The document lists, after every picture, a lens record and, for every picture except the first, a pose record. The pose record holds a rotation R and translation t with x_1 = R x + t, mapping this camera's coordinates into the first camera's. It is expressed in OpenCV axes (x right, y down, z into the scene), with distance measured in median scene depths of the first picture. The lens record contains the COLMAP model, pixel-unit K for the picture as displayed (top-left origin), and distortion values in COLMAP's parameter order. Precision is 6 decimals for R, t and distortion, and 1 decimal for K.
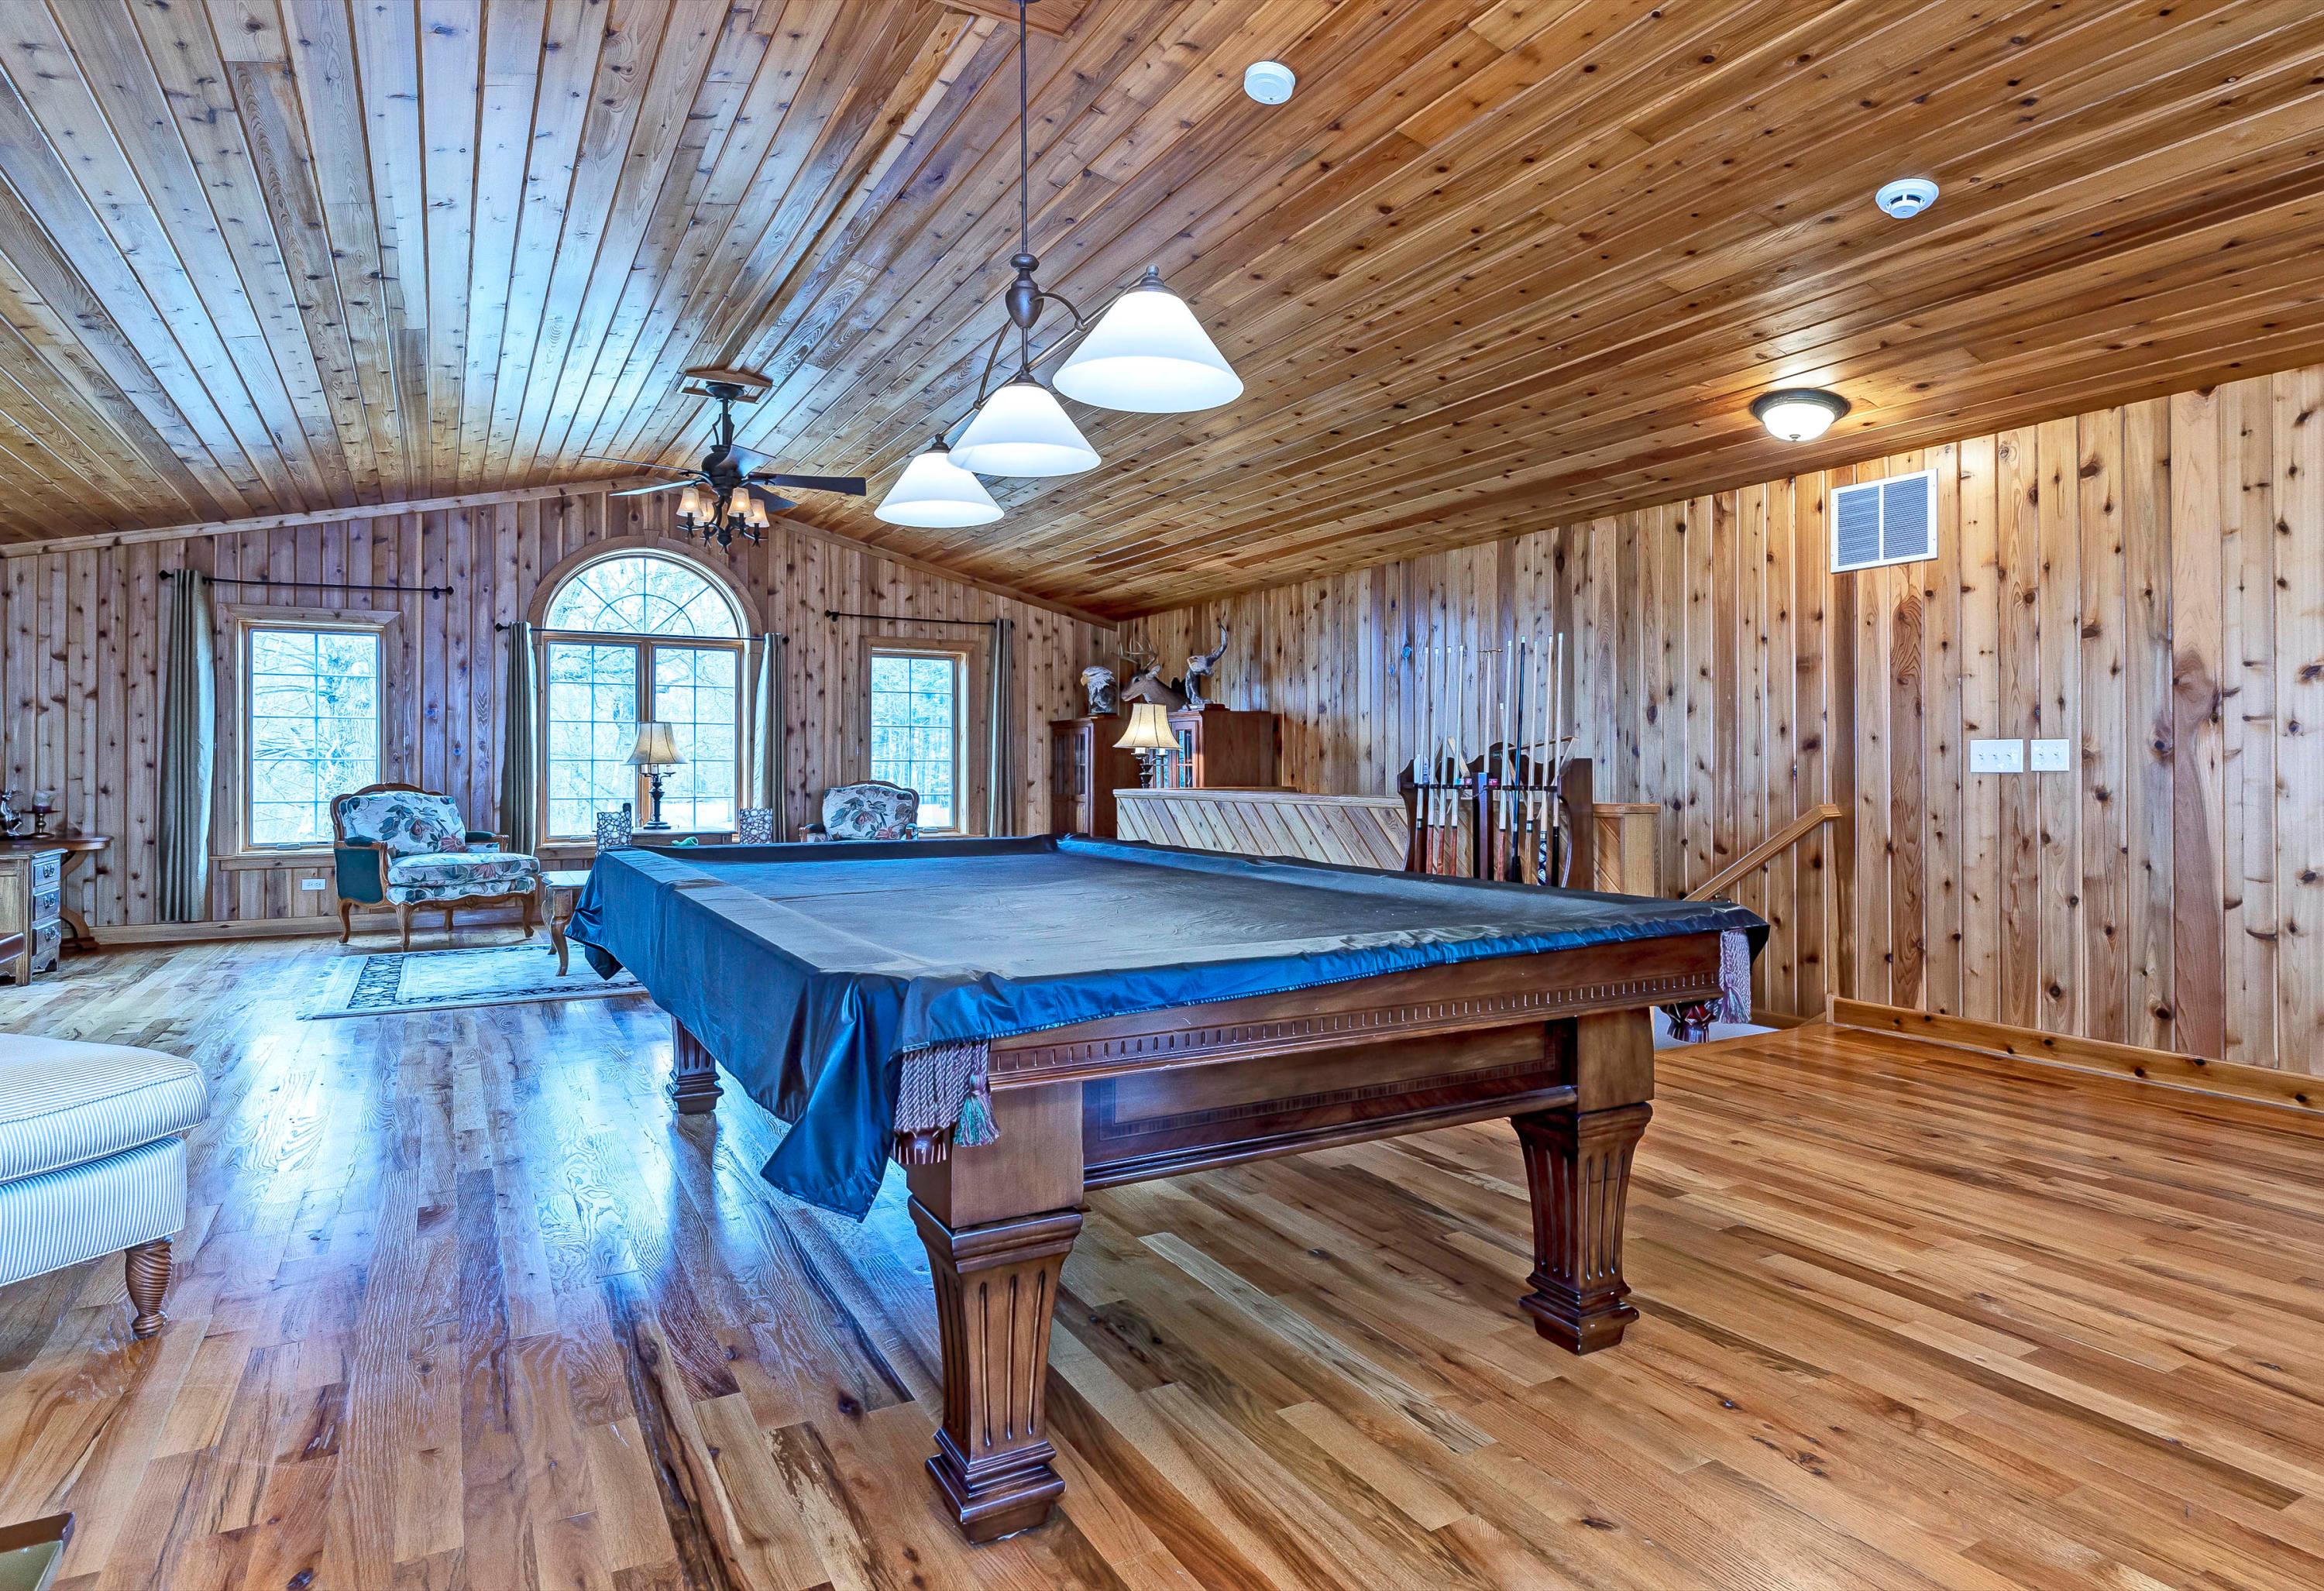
lens RADIAL K [[1205.1, 0, 1166.5], [0, 1205.1, 728.5], [0, 0, 1]] dist [-0.000656, -0.000417]
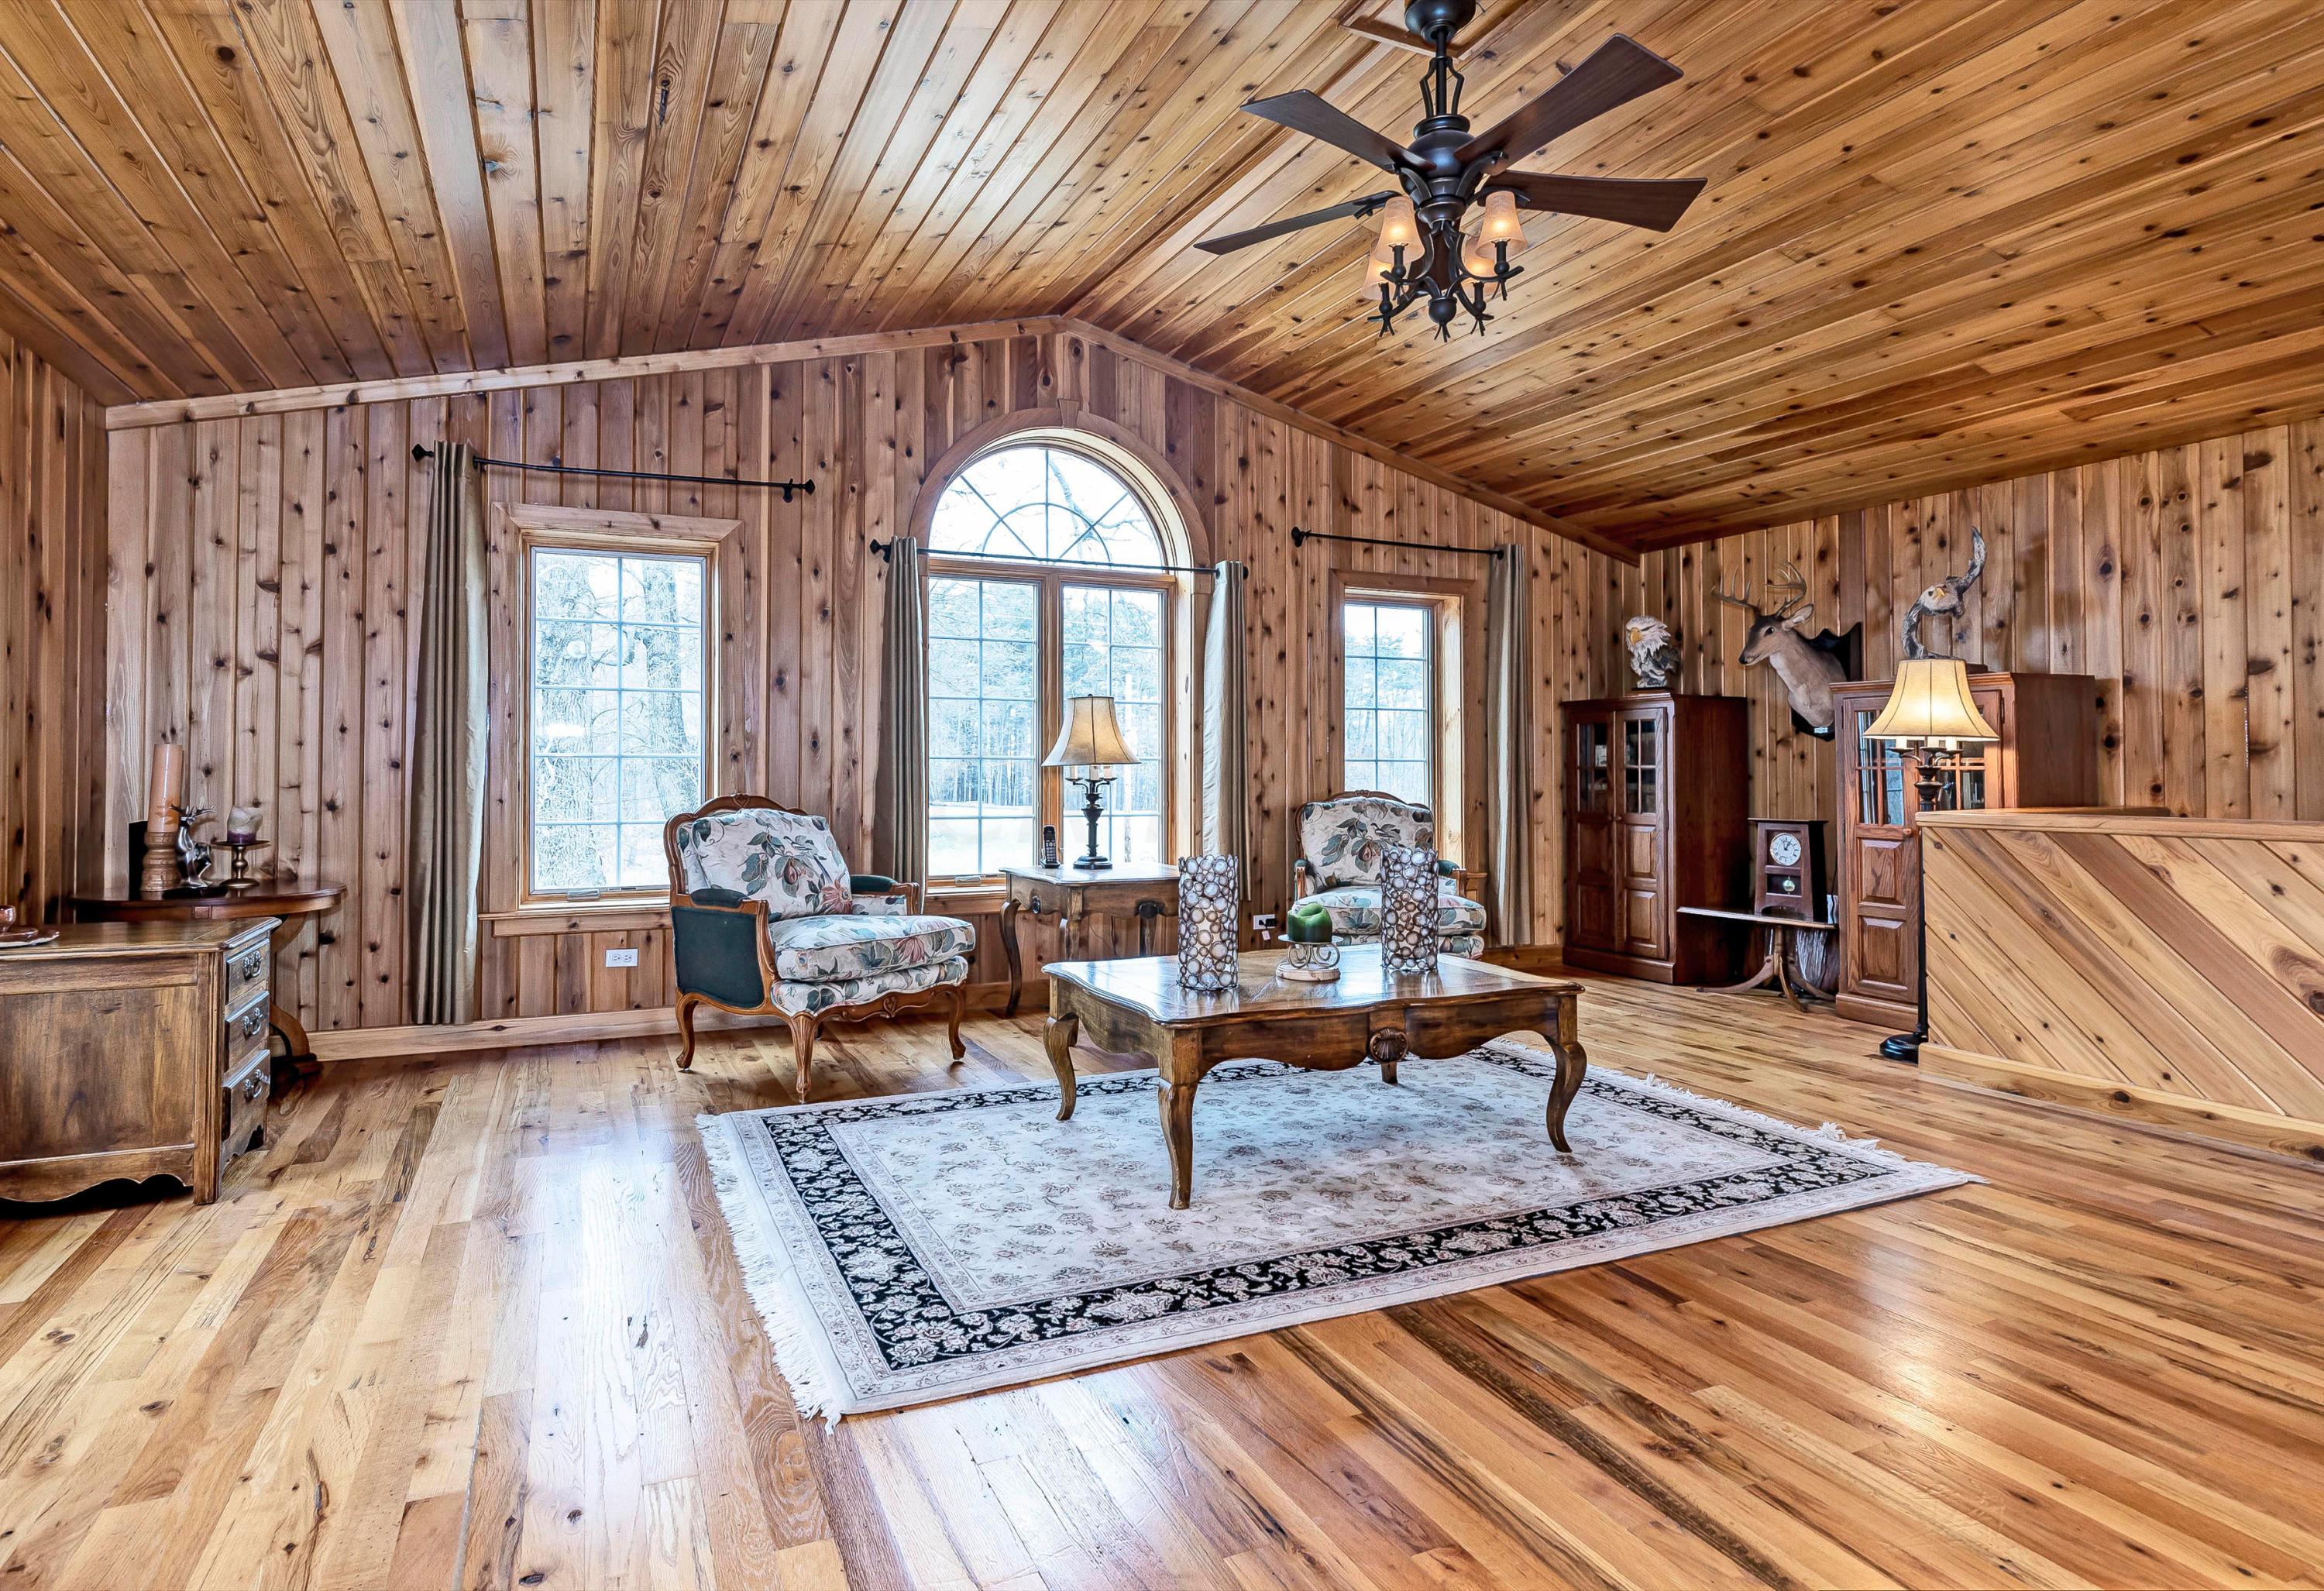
lens RADIAL K [[1374.0, 0, 1119.3], [0, 1374.0, 699.3], [0, 0, 1]] dist [-0.003344, 0.001751]
pose [[0.983415, -0.006266, -0.181259, -0.322303], [0.002848, 0.999813, -0.019112, 0.010652], [0.181345, 0.018279, 0.983250, 0.344484]]
